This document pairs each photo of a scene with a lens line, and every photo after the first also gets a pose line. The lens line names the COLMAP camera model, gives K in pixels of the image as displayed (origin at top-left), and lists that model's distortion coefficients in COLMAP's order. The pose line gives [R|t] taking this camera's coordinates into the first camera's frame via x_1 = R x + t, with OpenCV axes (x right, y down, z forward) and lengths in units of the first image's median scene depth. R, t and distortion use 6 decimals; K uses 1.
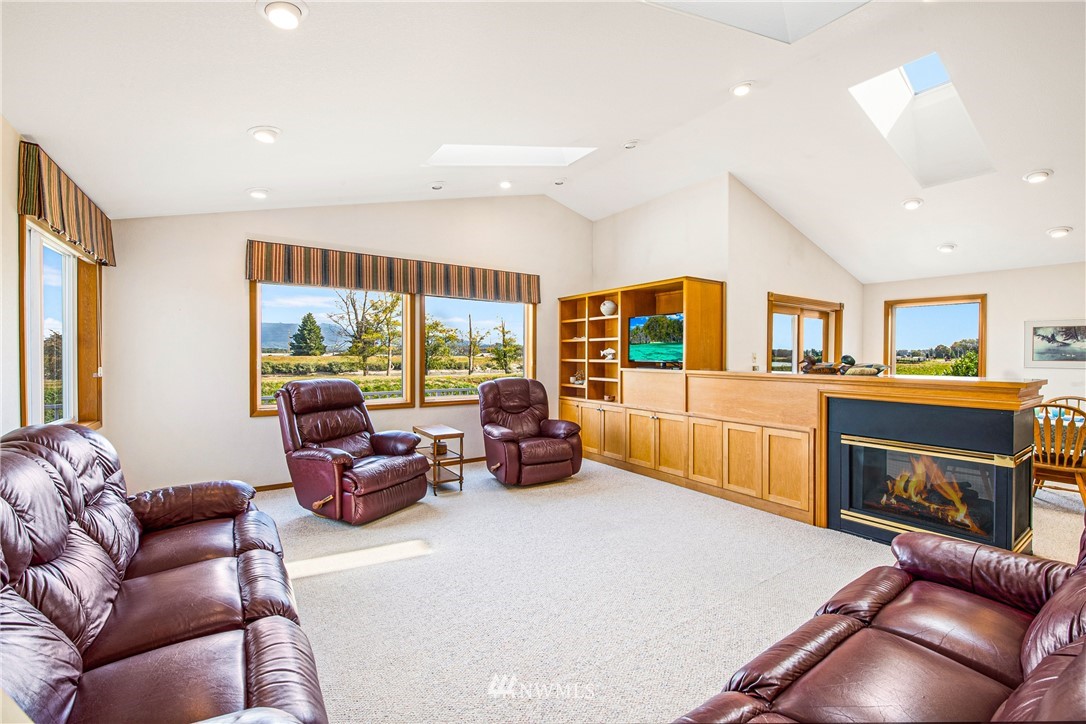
lens RADIAL K [[451.3, 0, 548.2], [0, 451.3, 361.5], [0, 0, 1]] dist [-0.014531, -0.000673]
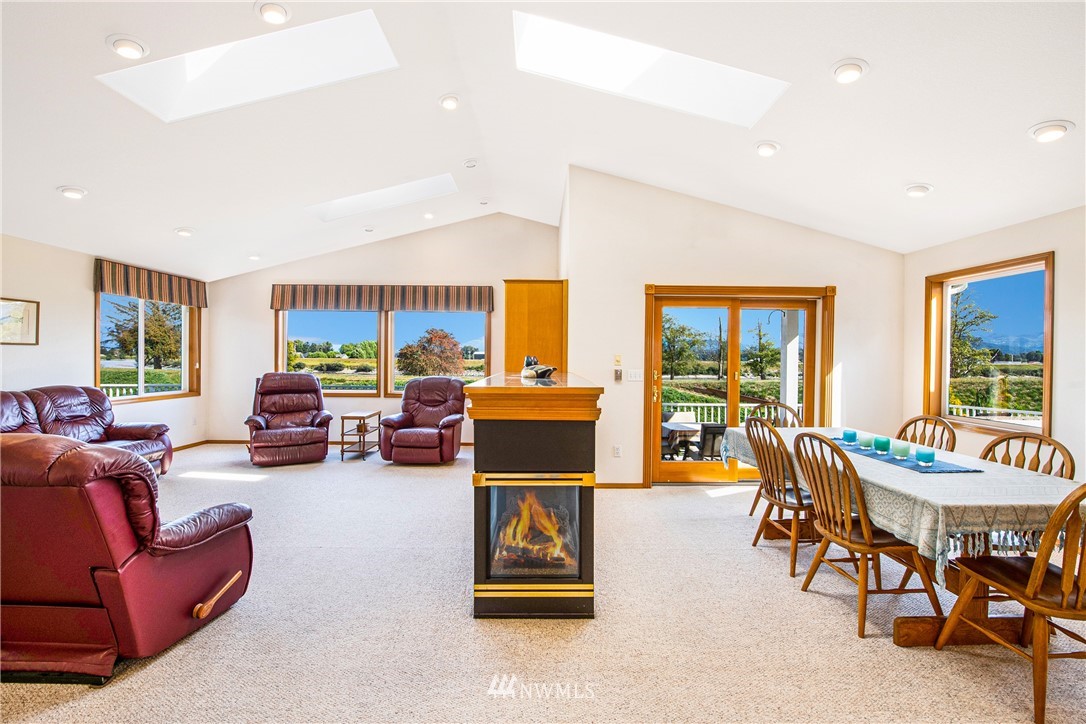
lens RADIAL K [[451.3, 0, 548.2], [0, 451.3, 361.5], [0, 0, 1]] dist [-0.014531, -0.000673]
pose [[0.831326, 0.006070, -0.555751, 0.835104], [-0.011997, 0.999903, -0.007024, 0.002034], [0.555655, 0.012507, 0.831319, 0.176379]]
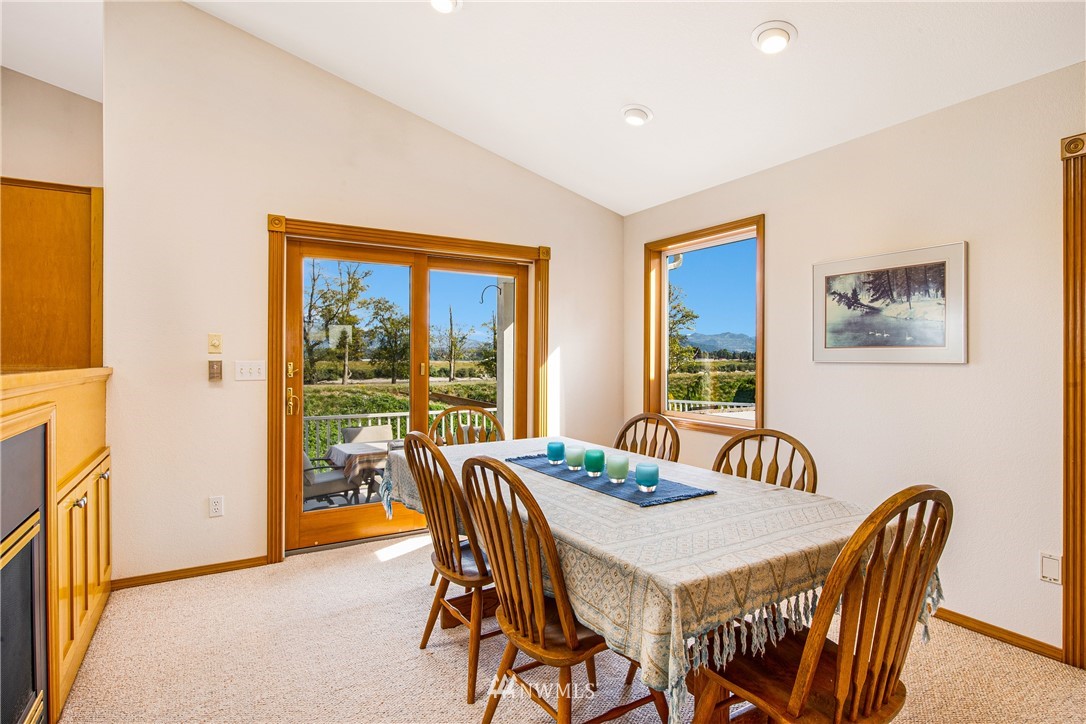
lens RADIAL K [[563.0, 0, 543.0], [0, 563.0, 362.0], [0, 0, 1]] dist [0.000623, -0.000398]
pose [[0.997783, -0.003580, -0.066461, 0.858844], [0.002970, 0.999953, -0.009274, 0.018349], [0.066491, 0.009056, 0.997746, 0.394873]]
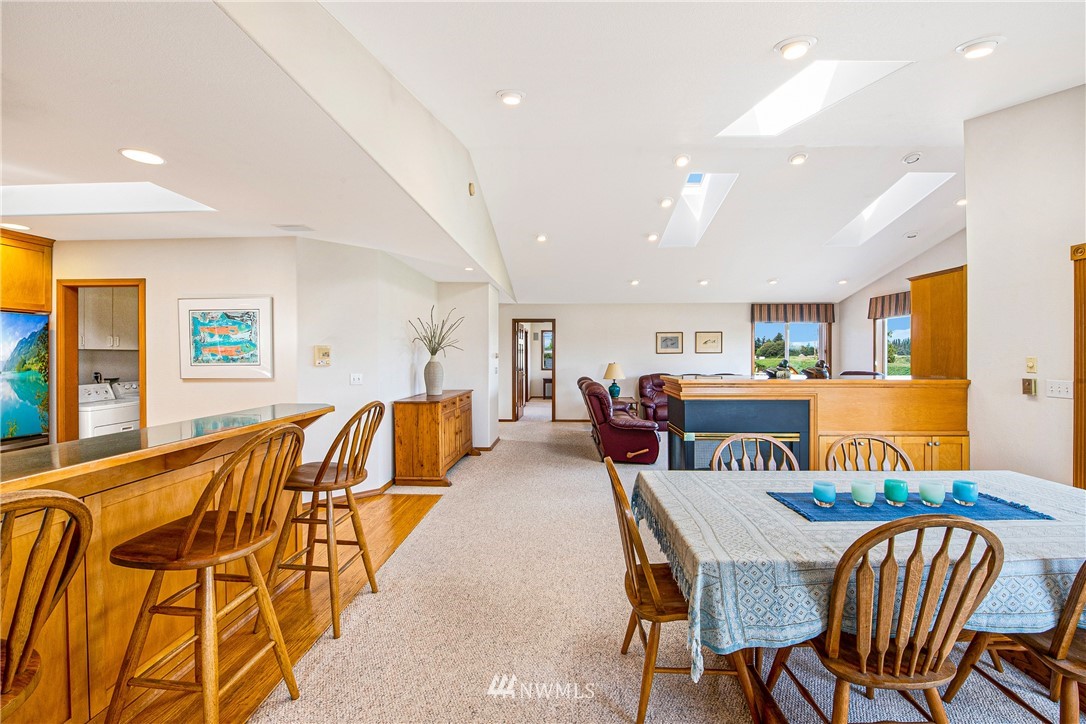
lens RADIAL K [[436.7, 0, 549.4], [0, 436.7, 359.4], [0, 0, 1]] dist [-0.020885, -0.000413]
pose [[-0.599103, 0.004648, -0.800658, 1.312784], [-0.013334, 0.999787, 0.015782, -0.016637], [0.800561, 0.020131, -0.598914, 0.814901]]
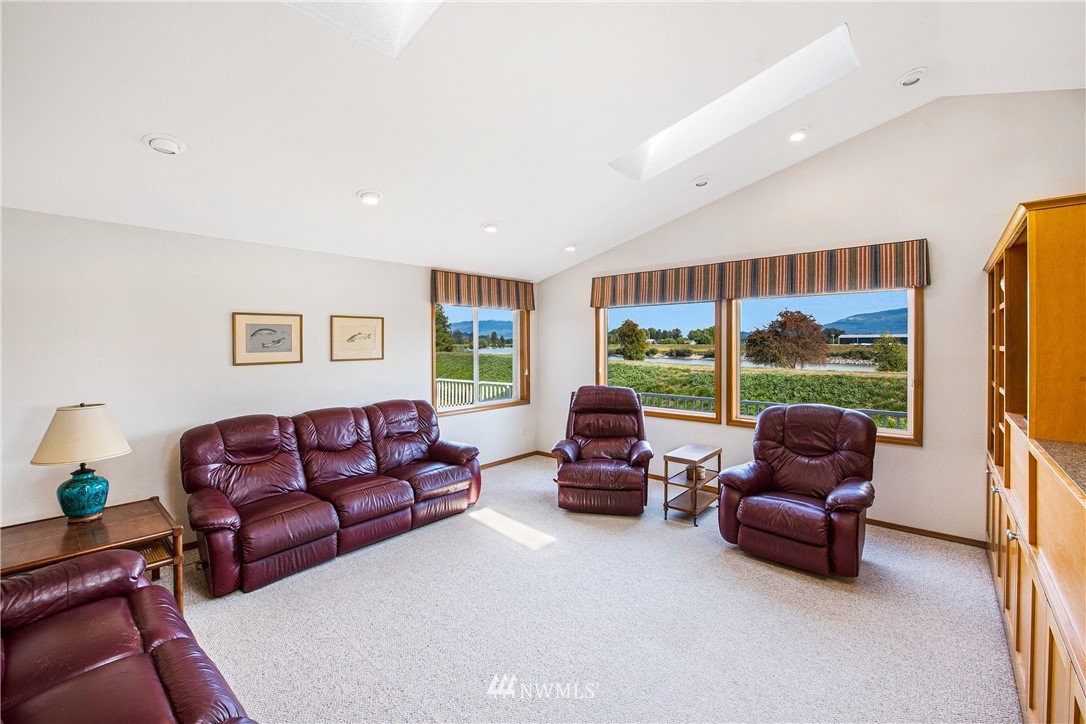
lens RADIAL K [[458.8, 0, 549.3], [0, 458.8, 345.5], [0, 0, 1]] dist [-0.015662, -0.000240]
pose [[0.250294, -0.000501, -0.968170, 0.508314], [-0.007785, 0.999966, -0.002530, -0.051419], [0.968138, 0.008171, 0.250282, 0.427626]]
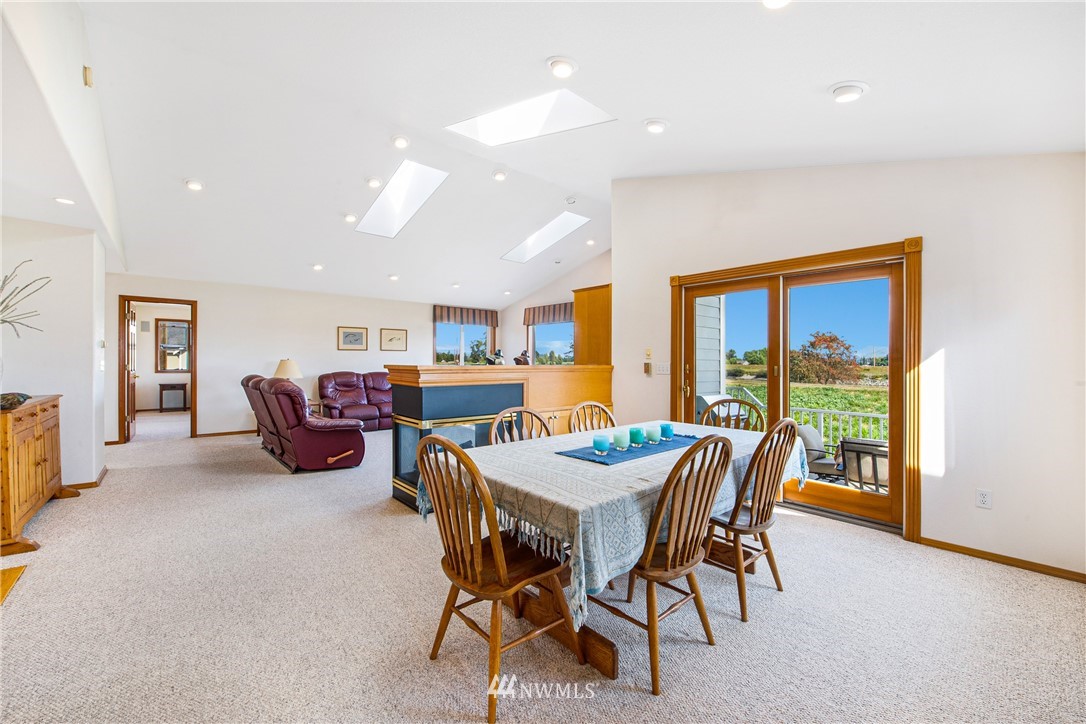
lens RADIAL K [[435.4, 0, 547.2], [0, 435.4, 364.0], [0, 0, 1]] dist [-0.021186, -0.000350]
pose [[0.119163, 0.001950, -0.992873, 1.312901], [-0.021122, 0.999777, -0.000572, 0.017242], [0.992650, 0.021039, 0.119177, 0.683424]]
